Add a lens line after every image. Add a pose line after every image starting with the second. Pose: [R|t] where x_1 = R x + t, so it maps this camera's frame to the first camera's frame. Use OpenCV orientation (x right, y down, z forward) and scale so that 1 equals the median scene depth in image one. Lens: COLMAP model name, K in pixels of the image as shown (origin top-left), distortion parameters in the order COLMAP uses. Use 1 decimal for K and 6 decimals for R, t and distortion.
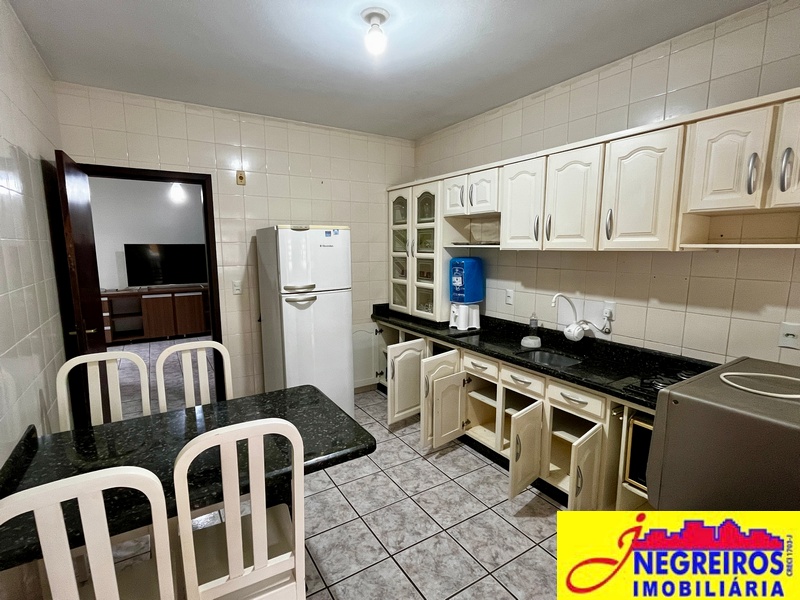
lens RADIAL K [[391.1, 0, 400.0], [0, 391.1, 300.0], [0, 0, 1]] dist [-0.019731, -0.000040]
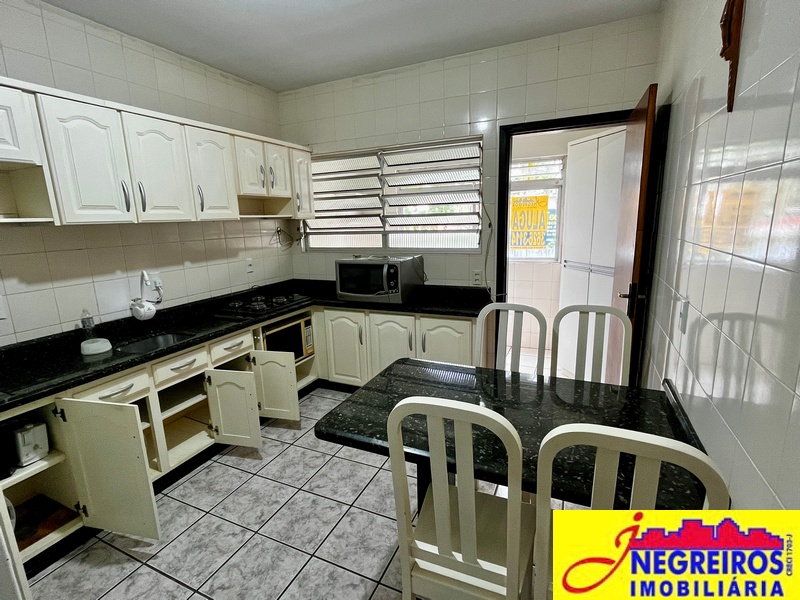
lens RADIAL K [[391.1, 0, 400.0], [0, 391.1, 300.0], [0, 0, 1]] dist [-0.019731, -0.000040]
pose [[-0.553997, -0.152808, 0.818375, -0.720873], [0.141620, 0.951385, 0.273513, -0.121940], [-0.820385, 0.267424, -0.505424, 1.042467]]
